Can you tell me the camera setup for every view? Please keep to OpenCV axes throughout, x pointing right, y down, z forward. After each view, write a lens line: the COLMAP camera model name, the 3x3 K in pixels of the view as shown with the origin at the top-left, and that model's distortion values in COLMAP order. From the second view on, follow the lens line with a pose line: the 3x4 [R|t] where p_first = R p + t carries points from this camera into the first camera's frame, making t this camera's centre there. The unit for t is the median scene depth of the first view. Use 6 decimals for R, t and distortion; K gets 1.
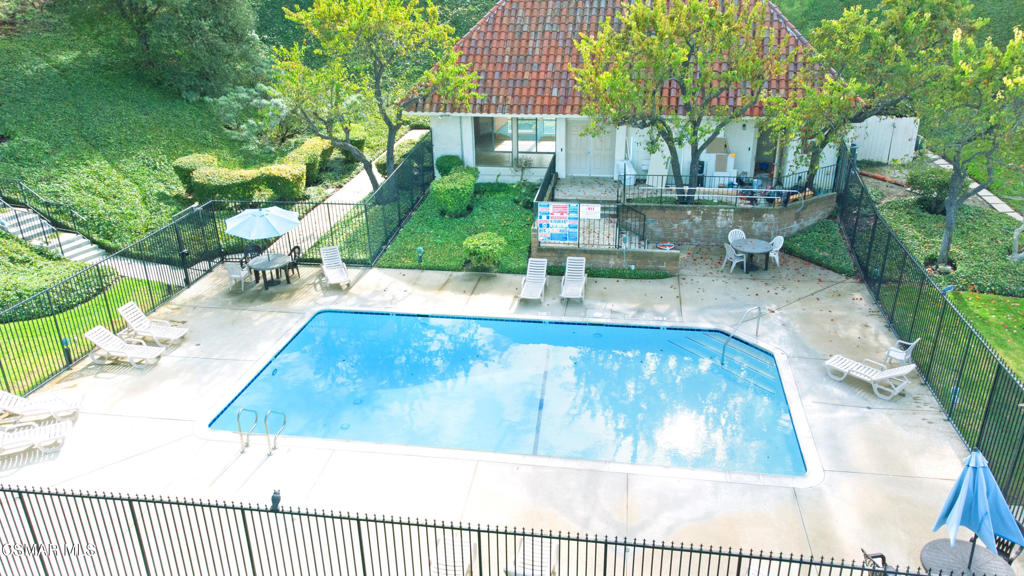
lens RADIAL K [[769.0, 0, 512.0], [0, 769.0, 288.0], [0, 0, 1]] dist [-0.001777, -0.000210]
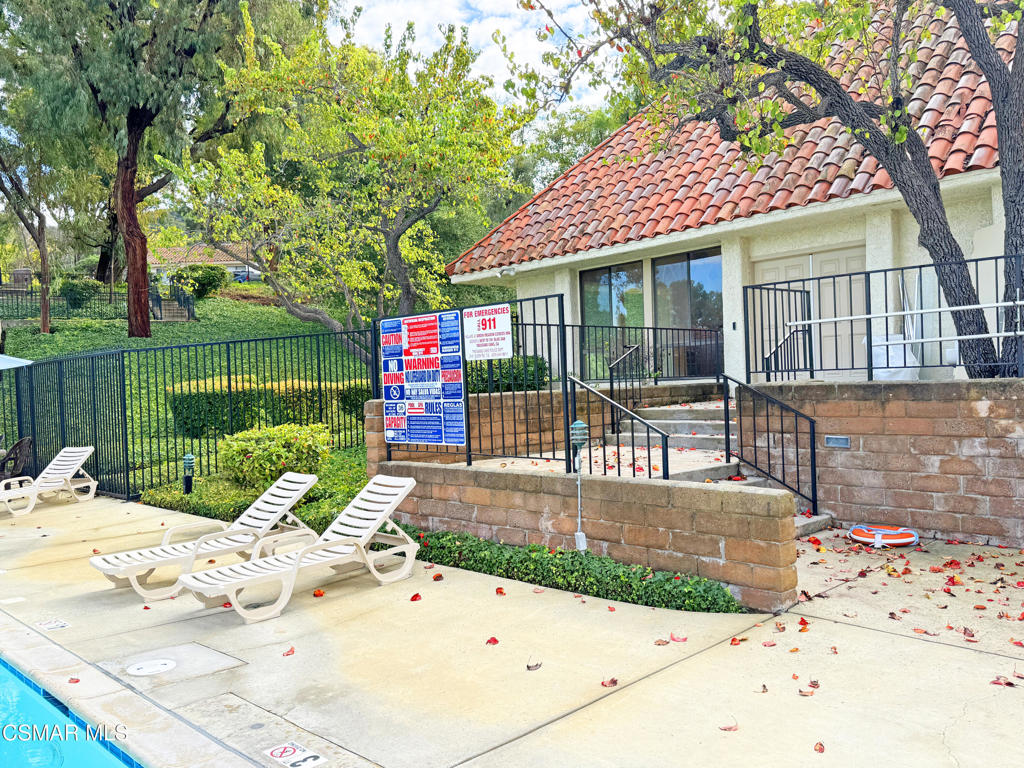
lens RADIAL K [[811.7, 0, 512.0], [0, 811.7, 384.0], [0, 0, 1]] dist [0.174297, -0.467677]
pose [[0.806540, -0.006029, -0.591148, 0.282706], [-0.218221, 0.926293, -0.307181, 0.009584], [0.549429, 0.376755, 0.745777, 0.768438]]
